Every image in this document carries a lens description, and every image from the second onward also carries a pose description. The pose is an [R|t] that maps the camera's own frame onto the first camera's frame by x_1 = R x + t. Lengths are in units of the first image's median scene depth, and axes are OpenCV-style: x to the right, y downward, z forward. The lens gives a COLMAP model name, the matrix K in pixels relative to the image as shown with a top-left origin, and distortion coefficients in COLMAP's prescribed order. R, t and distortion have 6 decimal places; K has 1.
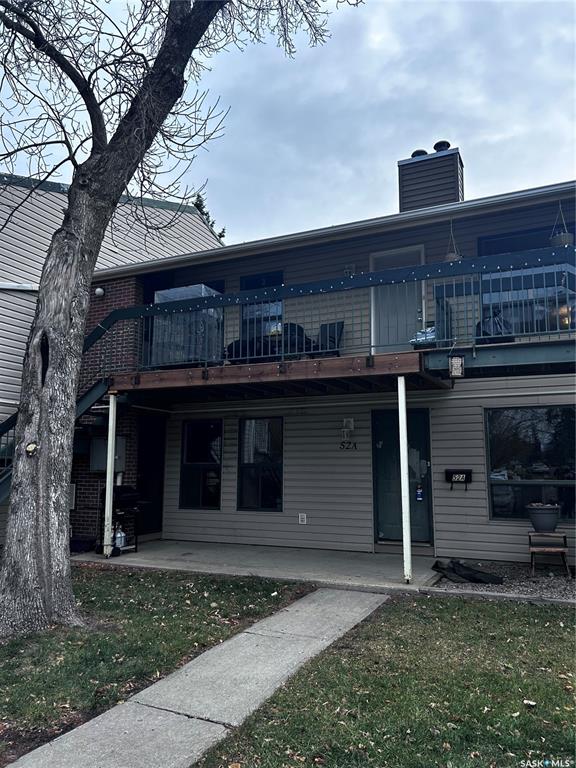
lens RADIAL K [[582.4, 0, 288.4], [0, 582.4, 384.8], [0, 0, 1]] dist [0.067903, -0.008336]
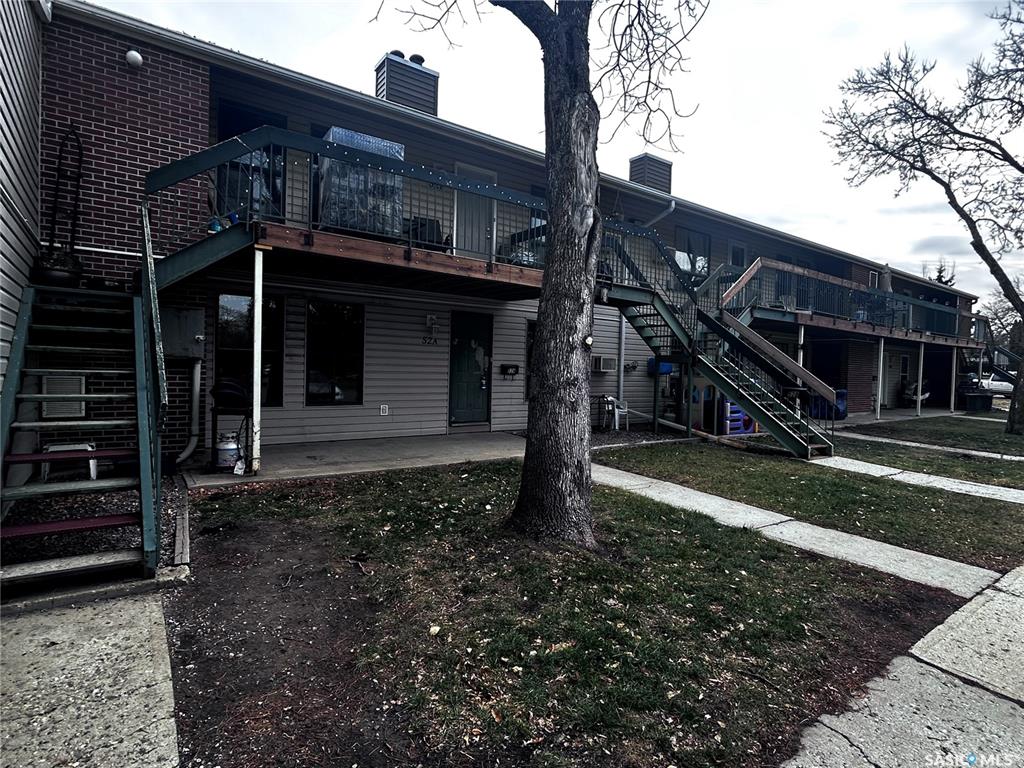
lens RADIAL K [[540.6, 0, 514.1], [0, 540.6, 386.6], [0, 0, 1]] dist [-0.004102, -0.000464]
pose [[0.472064, -0.021225, 0.881309, -0.730307], [-0.151741, 0.982833, 0.104948, 0.062551], [-0.868407, -0.183273, 0.460739, 0.412858]]
